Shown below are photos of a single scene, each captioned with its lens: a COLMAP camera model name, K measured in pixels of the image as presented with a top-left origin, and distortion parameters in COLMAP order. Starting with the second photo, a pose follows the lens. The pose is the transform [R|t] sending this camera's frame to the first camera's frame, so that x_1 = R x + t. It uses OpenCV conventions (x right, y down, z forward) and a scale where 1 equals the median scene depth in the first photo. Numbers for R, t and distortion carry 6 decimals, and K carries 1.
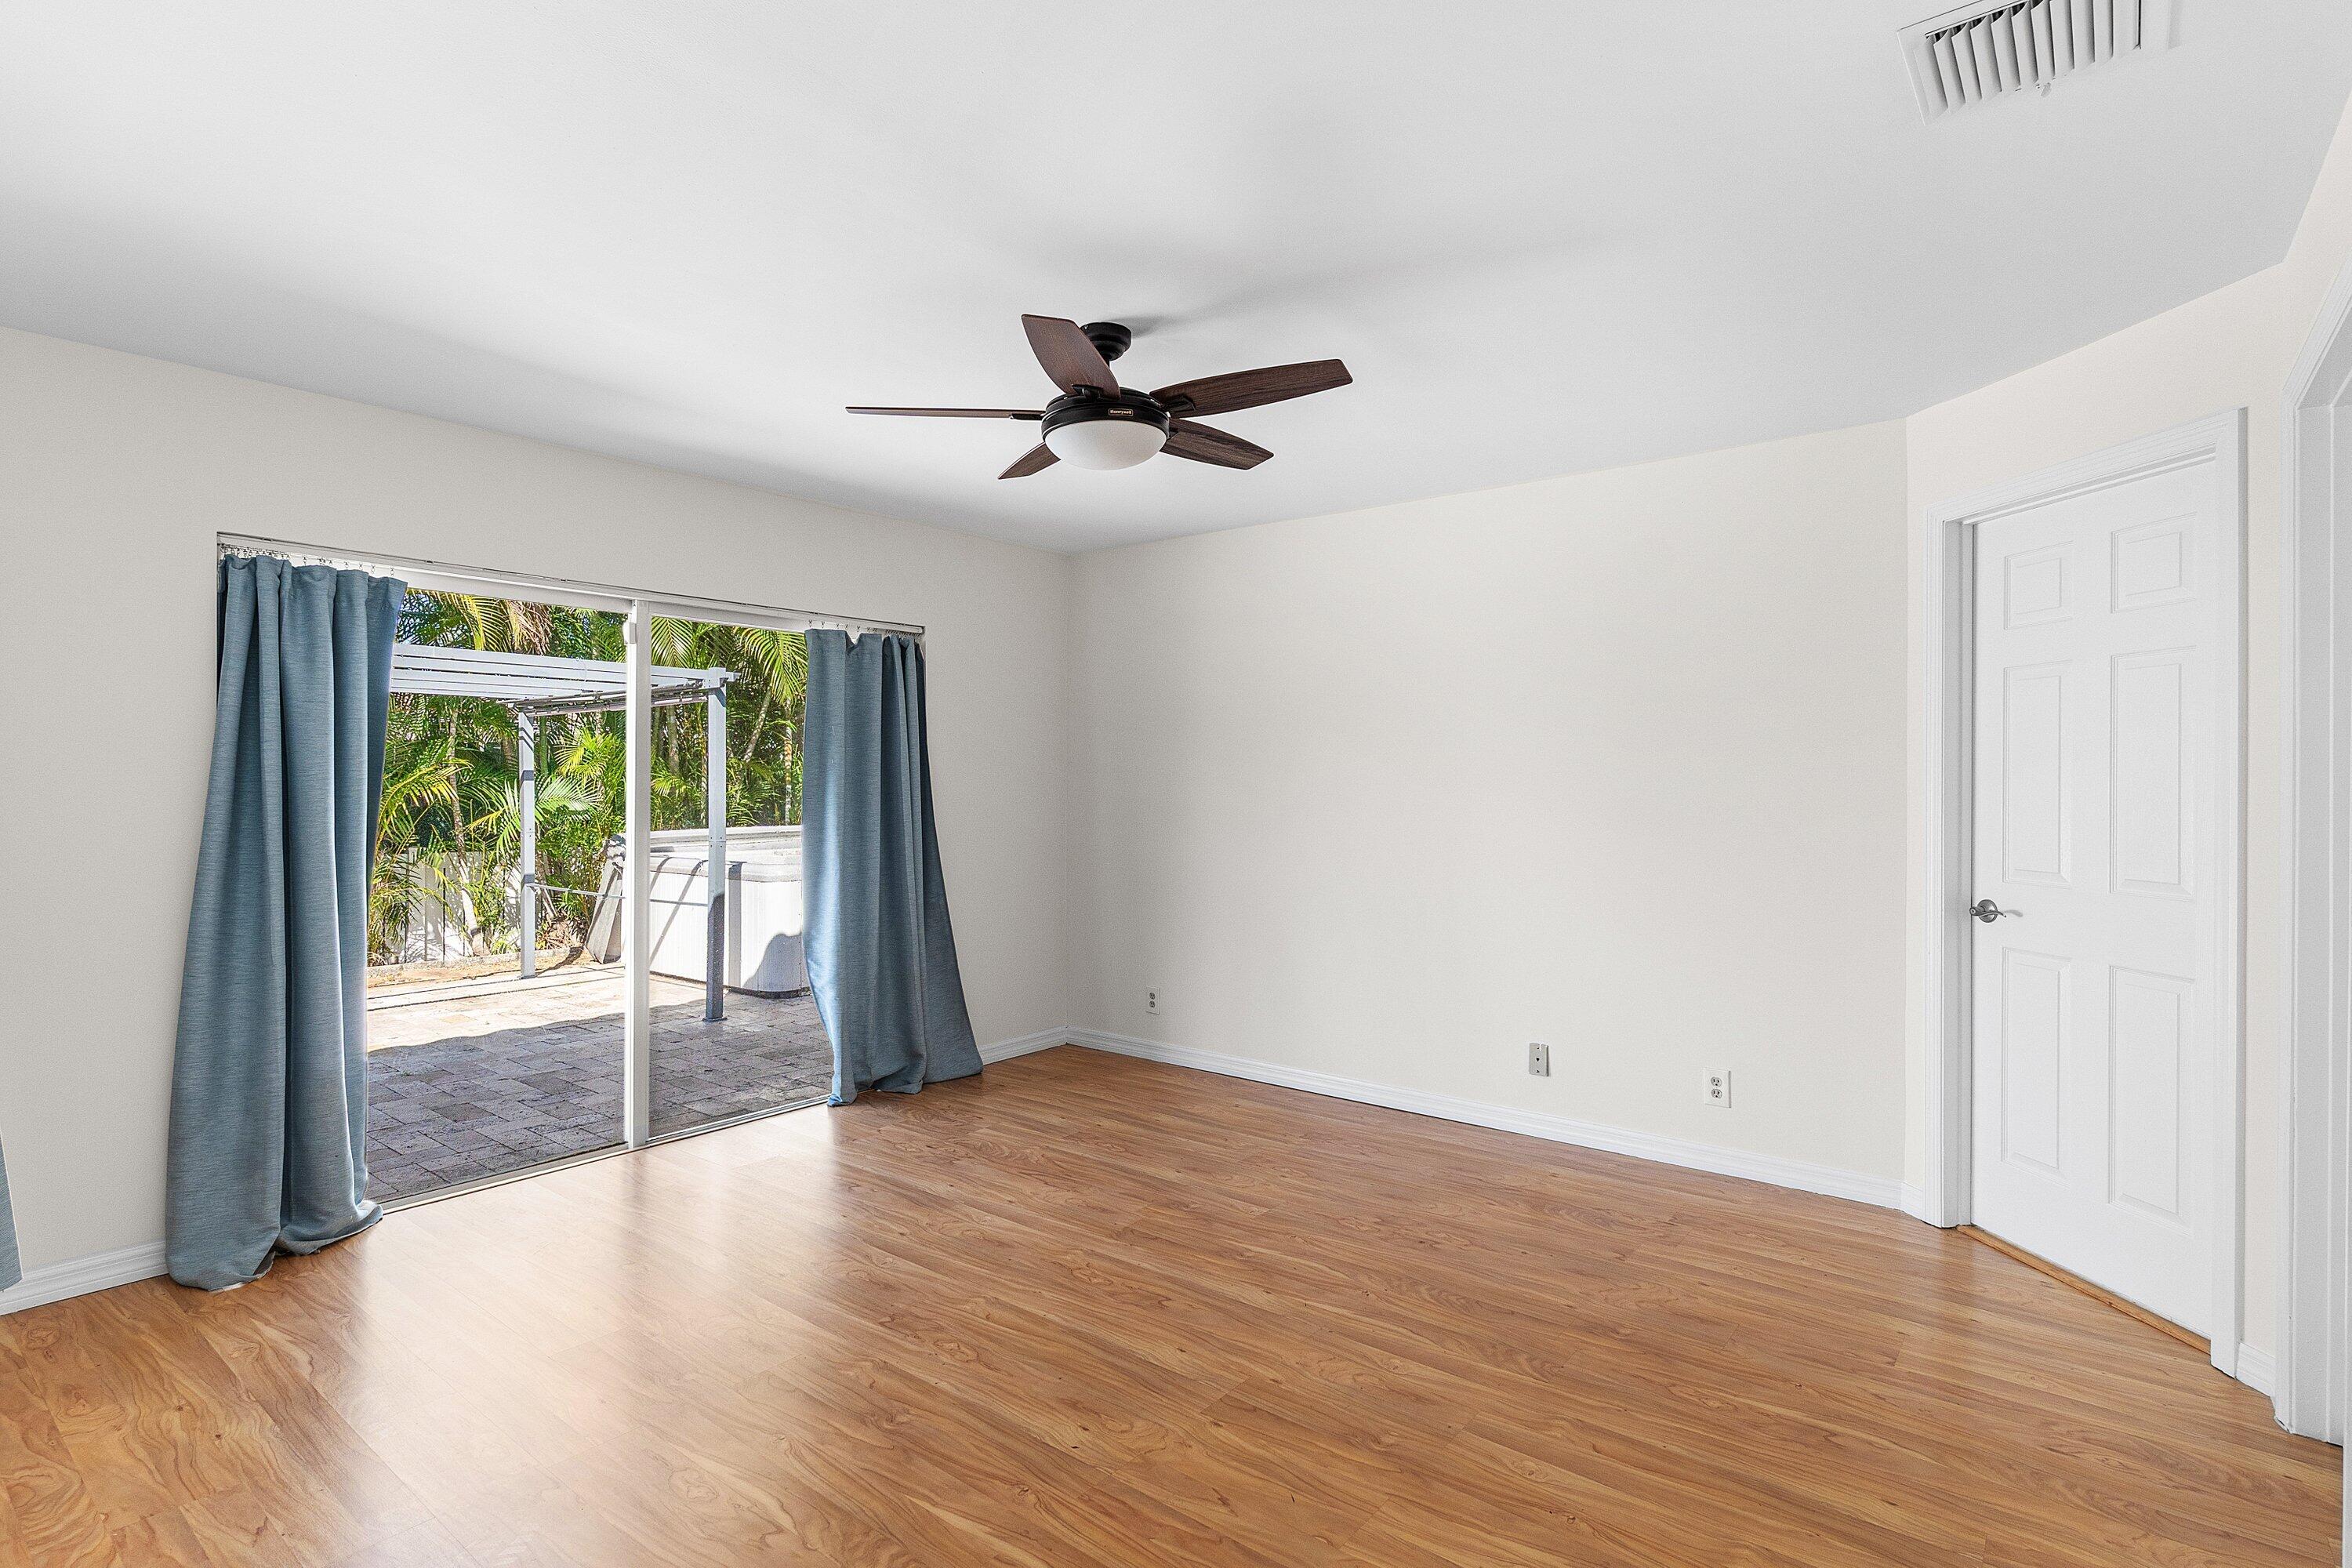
lens RADIAL K [[1161.7, 0, 1171.3], [0, 1161.7, 757.6], [0, 0, 1]] dist [0.001577, -0.000291]
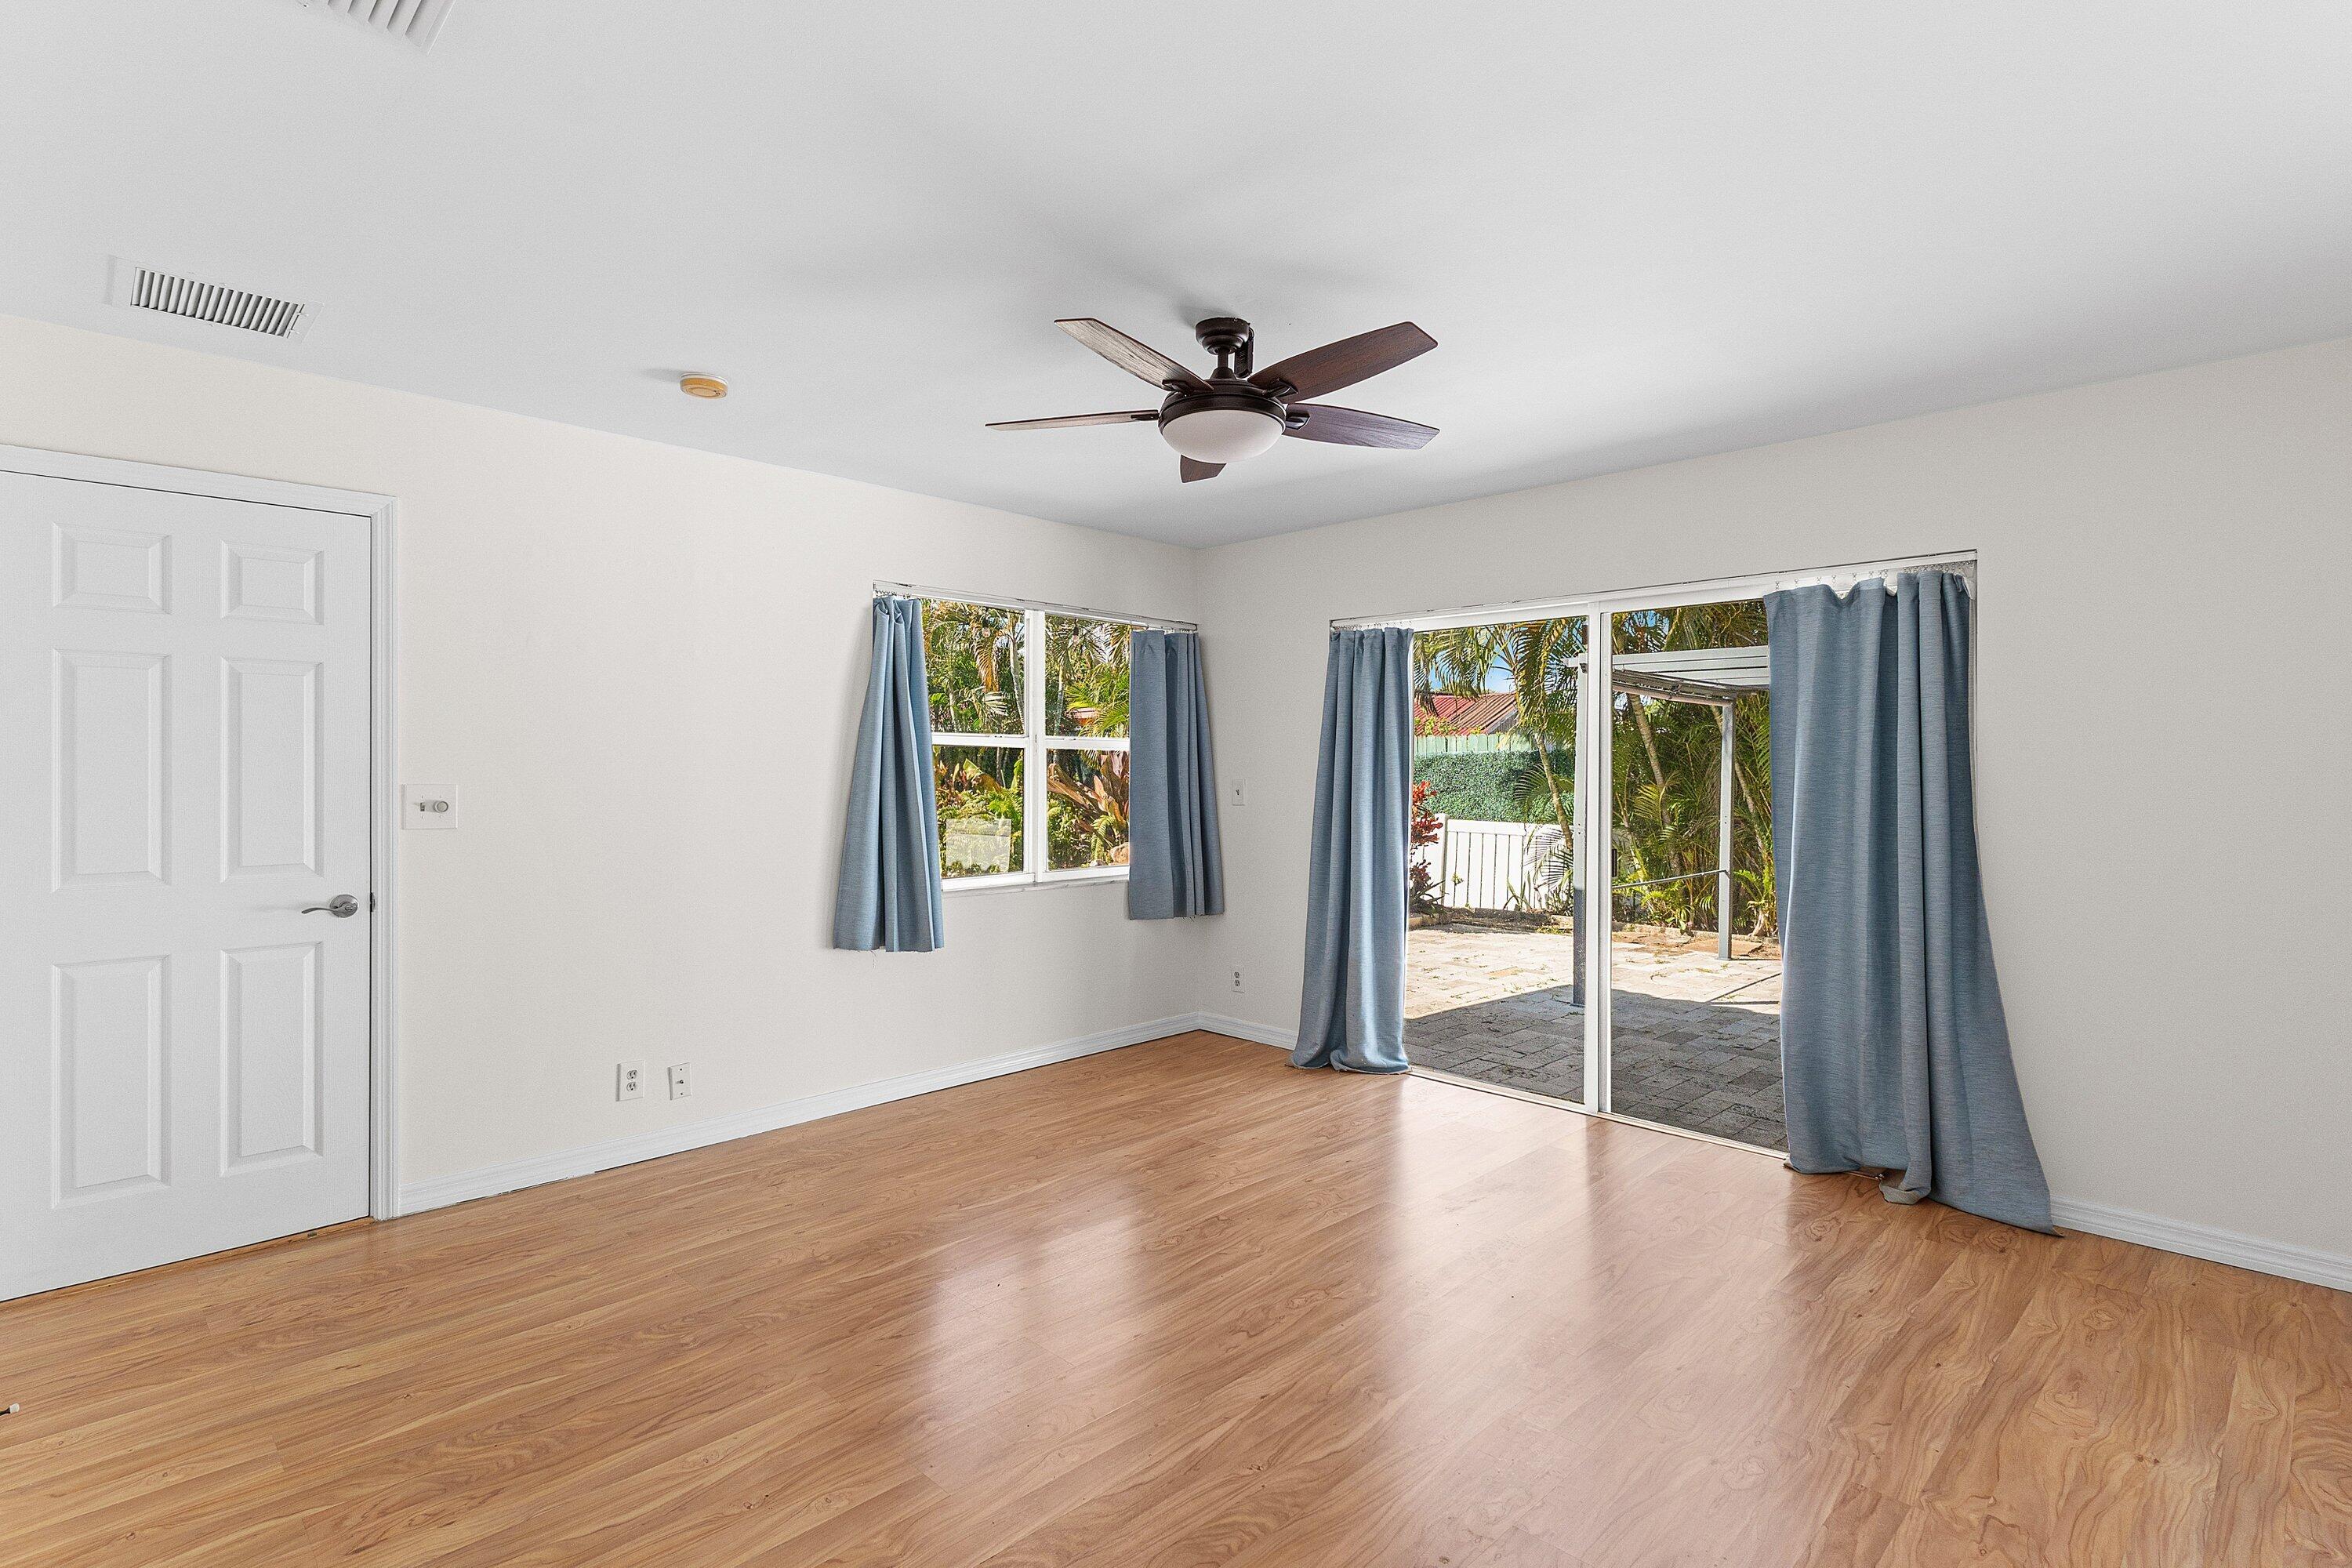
lens RADIAL K [[1161.7, 0, 1171.3], [0, 1161.7, 757.6], [0, 0, 1]] dist [0.001577, -0.000291]
pose [[-0.121803, -0.008310, -0.992520, 0.634548], [0.016821, 0.999804, -0.010435, 0.011308], [0.992412, -0.017966, -0.121639, 0.727688]]
